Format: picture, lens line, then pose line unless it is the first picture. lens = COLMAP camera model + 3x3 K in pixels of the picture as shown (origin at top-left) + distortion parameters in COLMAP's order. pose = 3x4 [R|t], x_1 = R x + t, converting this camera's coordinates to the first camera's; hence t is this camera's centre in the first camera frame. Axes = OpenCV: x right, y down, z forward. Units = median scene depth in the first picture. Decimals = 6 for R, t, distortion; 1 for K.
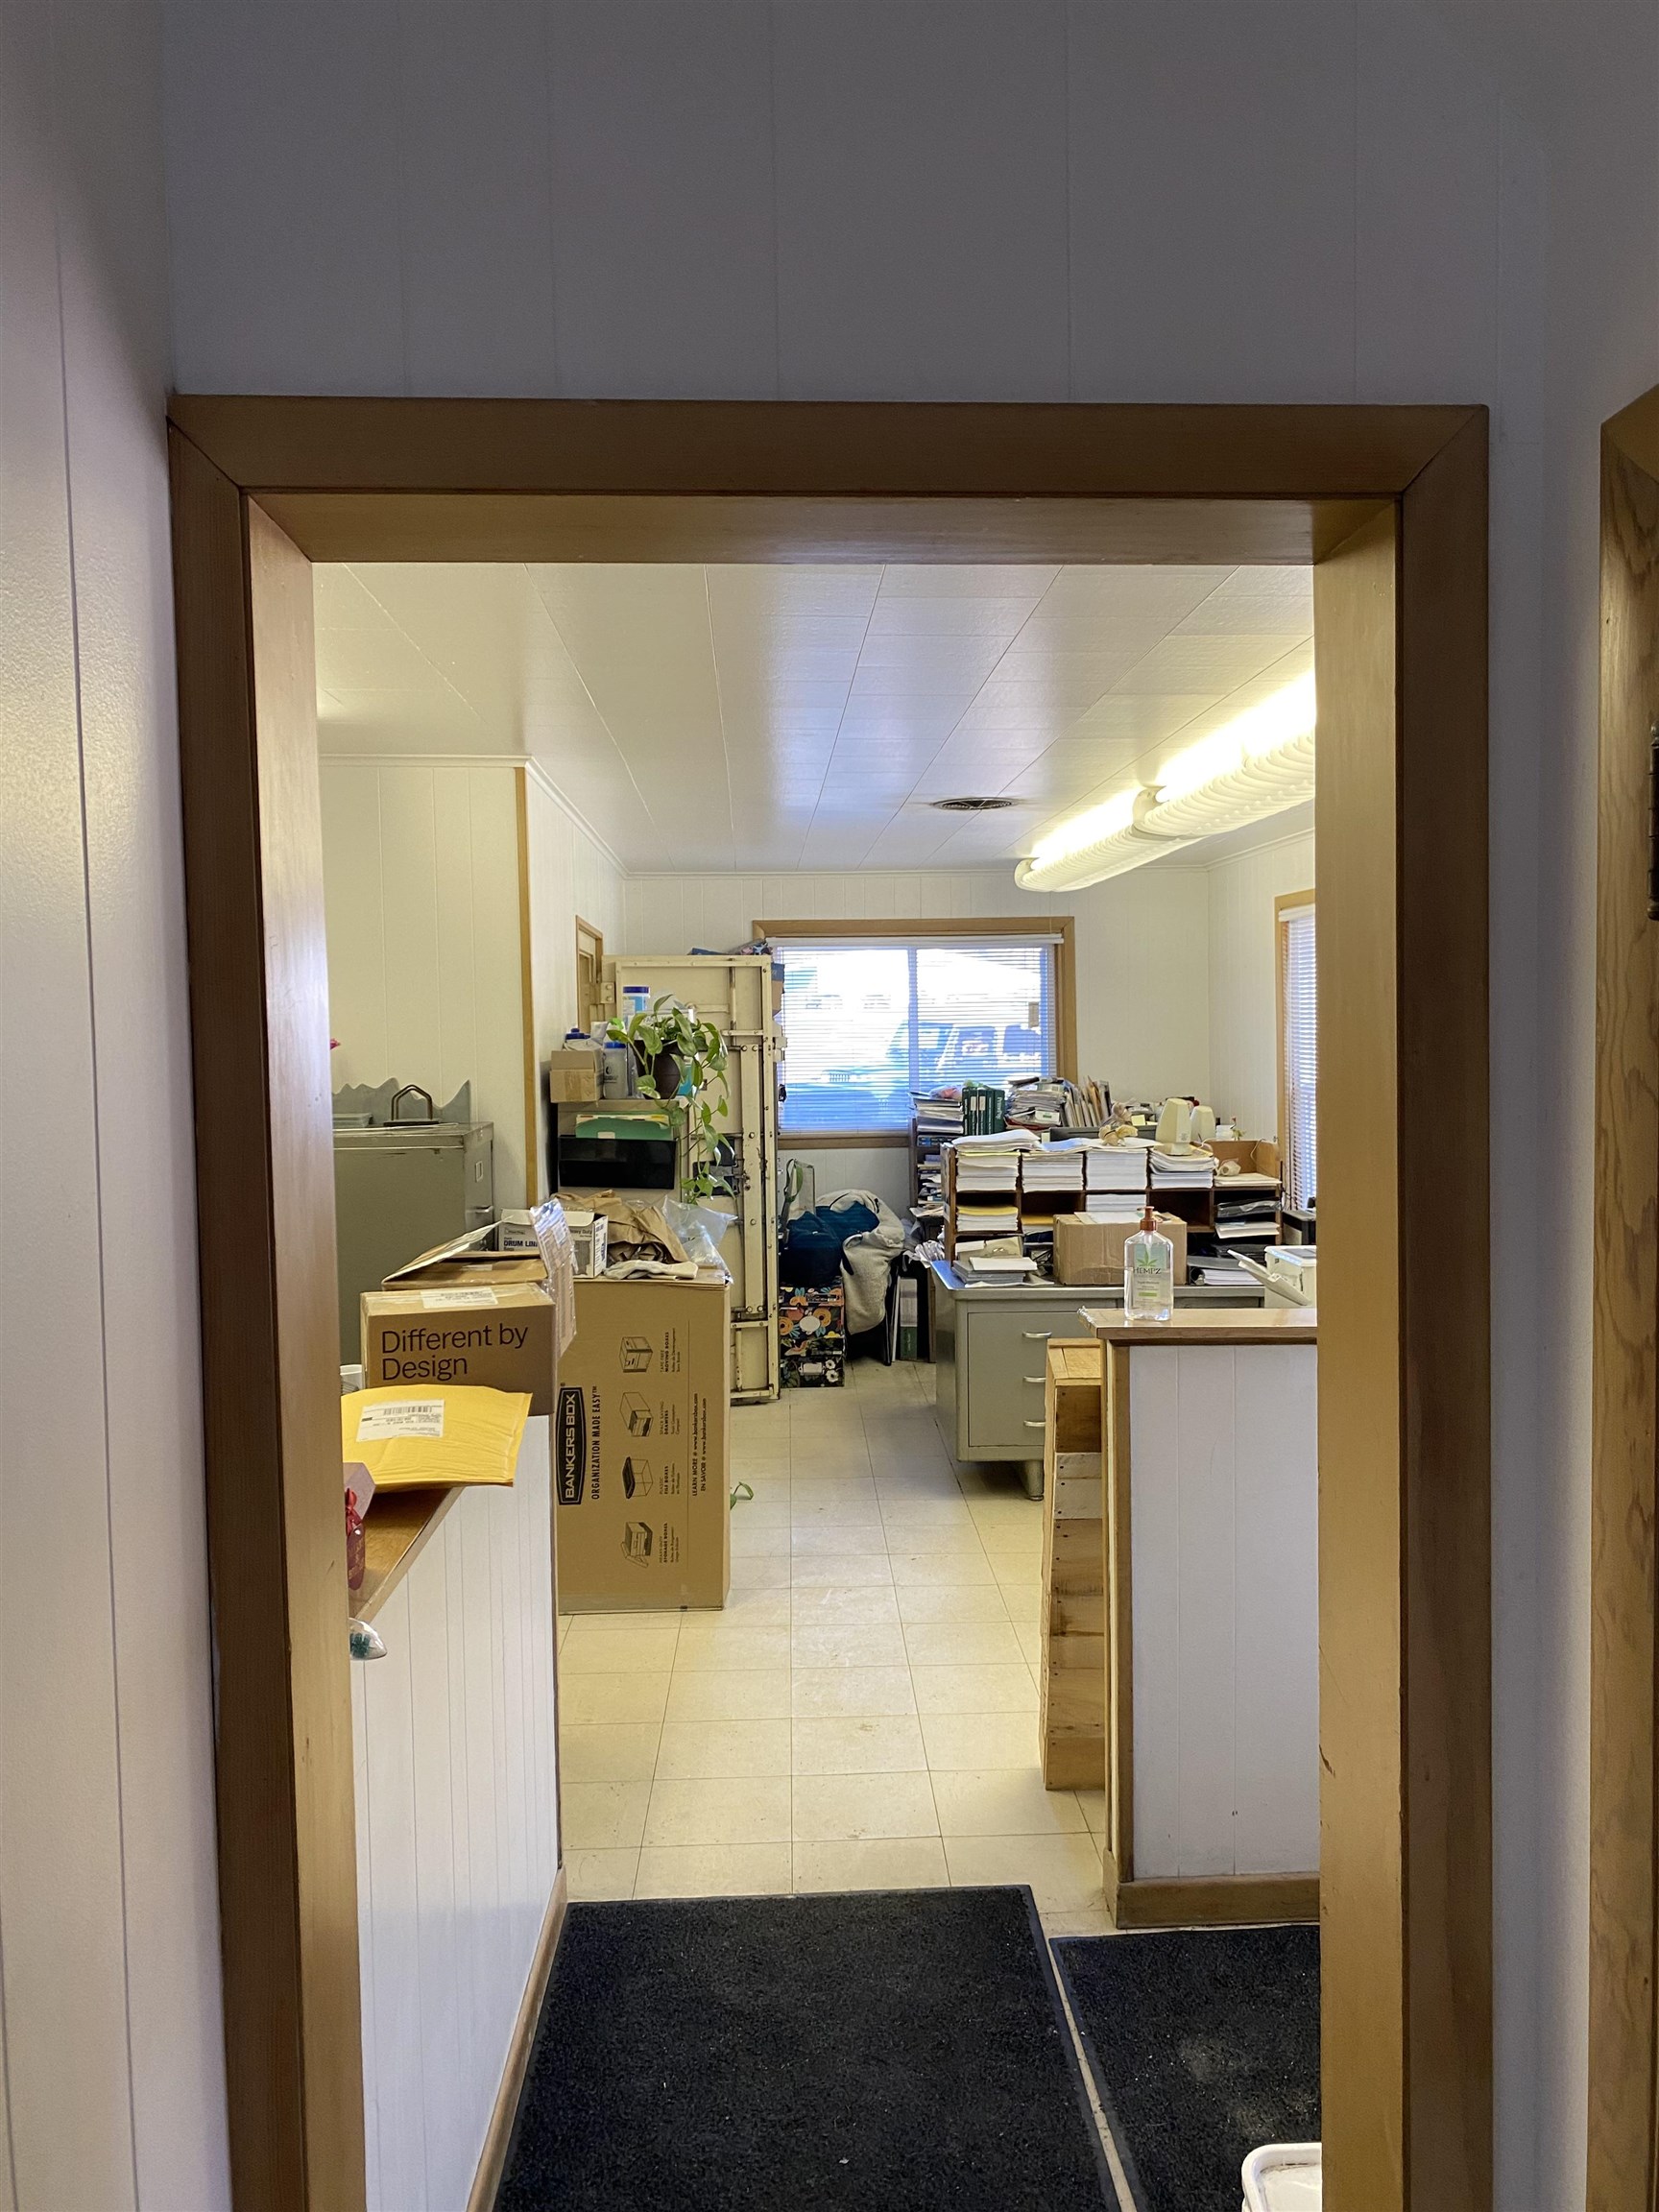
lens RADIAL K [[1692.5, 0, 826.9], [0, 1692.5, 1098.4], [0, 0, 1]] dist [0.027368, -0.028508]
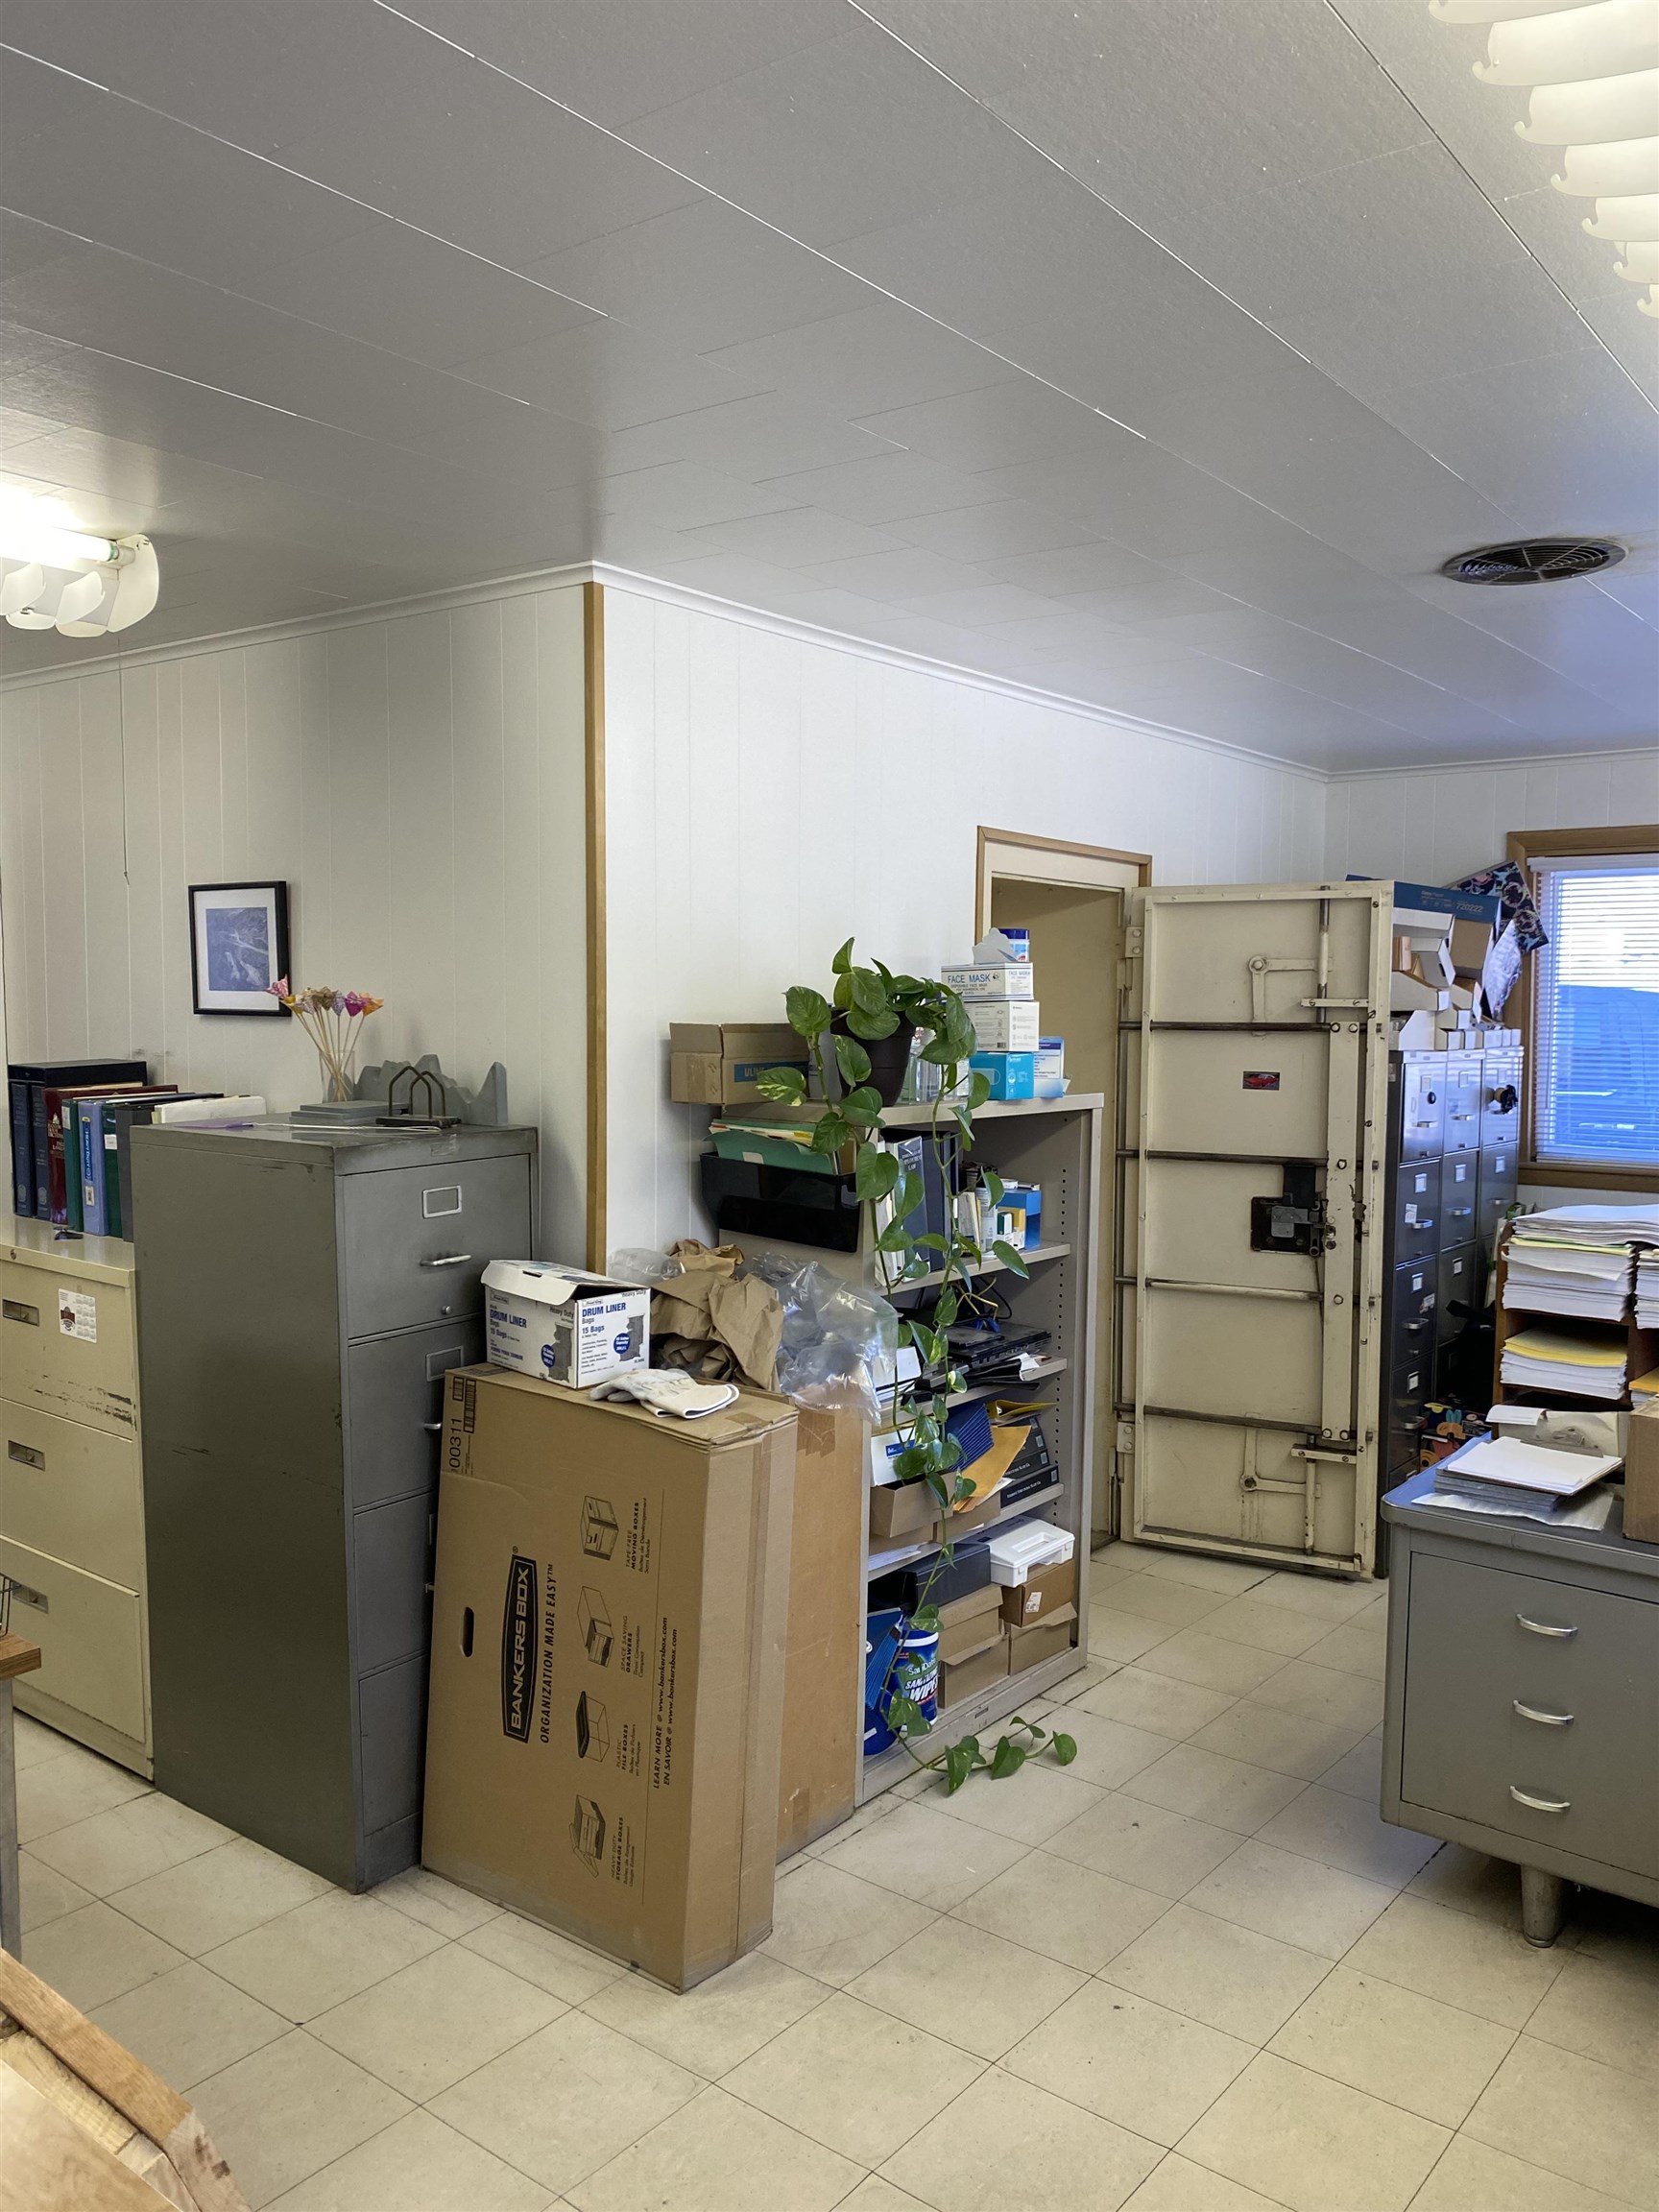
lens RADIAL K [[1692.5, 0, 833.0], [0, 1692.5, 1124.7], [0, 0, 1]] dist [0.027368, -0.028508]
pose [[0.766763, 0.068330, -0.638284, 0.252952], [-0.044080, 0.997576, 0.053839, -0.022232], [0.640415, -0.013146, 0.767916, 0.454385]]
